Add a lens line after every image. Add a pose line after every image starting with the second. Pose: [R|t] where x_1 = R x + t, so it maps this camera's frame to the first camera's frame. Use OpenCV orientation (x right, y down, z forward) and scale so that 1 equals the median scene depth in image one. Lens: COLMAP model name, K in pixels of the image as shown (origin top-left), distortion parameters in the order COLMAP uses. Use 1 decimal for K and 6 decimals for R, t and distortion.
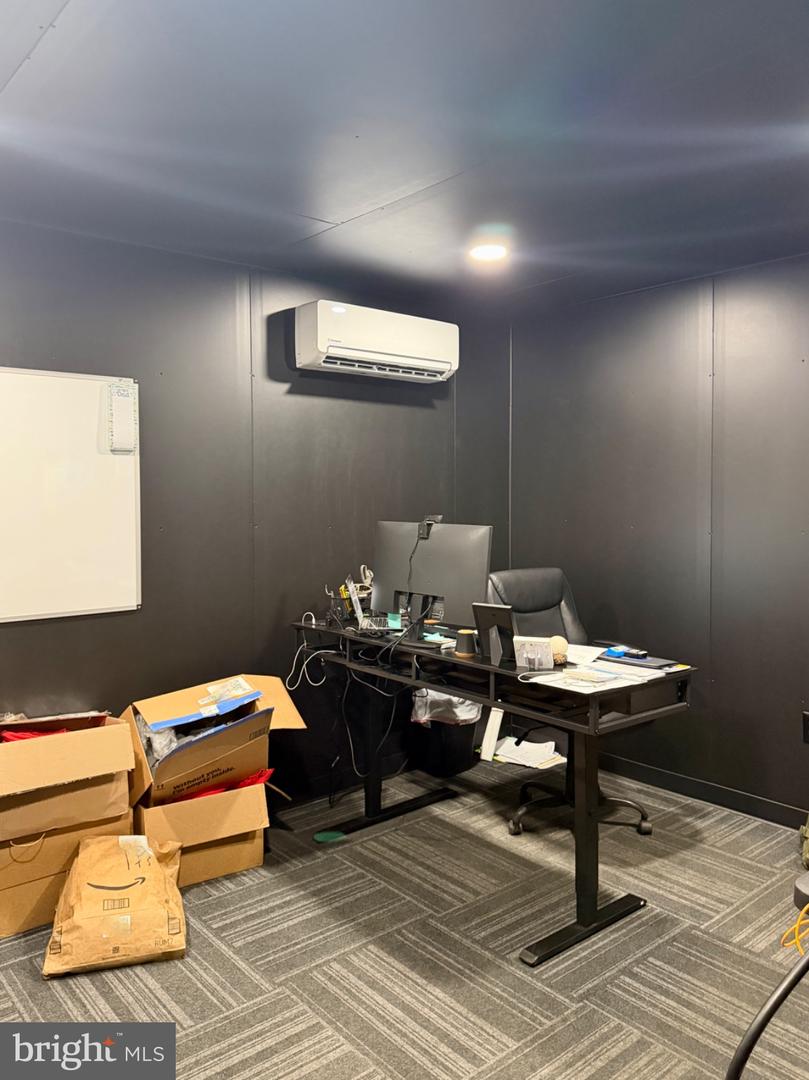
lens RADIAL K [[772.7, 0, 408.5], [0, 772.7, 534.1], [0, 0, 1]] dist [0.014444, -0.001962]
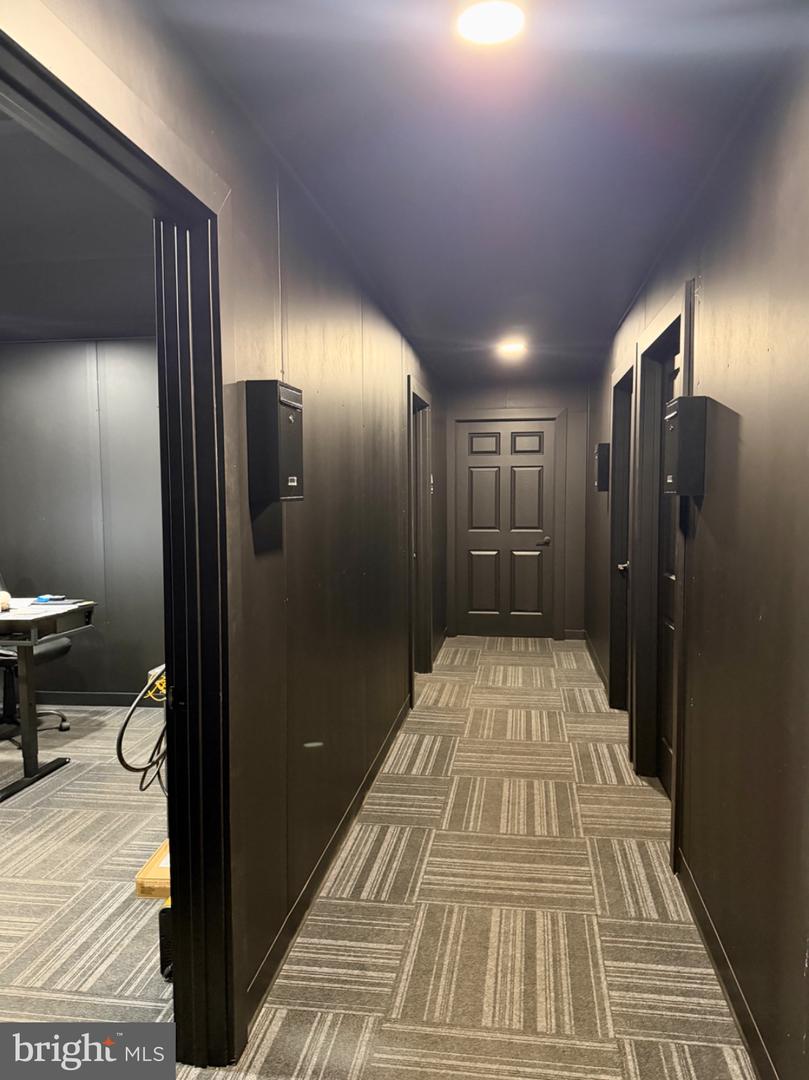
lens RADIAL K [[772.7, 0, 408.1], [0, 772.7, 536.5], [0, 0, 1]] dist [0.014444, -0.001962]
pose [[0.731786, -0.041431, 0.680274, -0.231222], [0.033453, 0.999131, 0.024865, 0.015317], [-0.680713, 0.004561, 0.732536, -0.585244]]
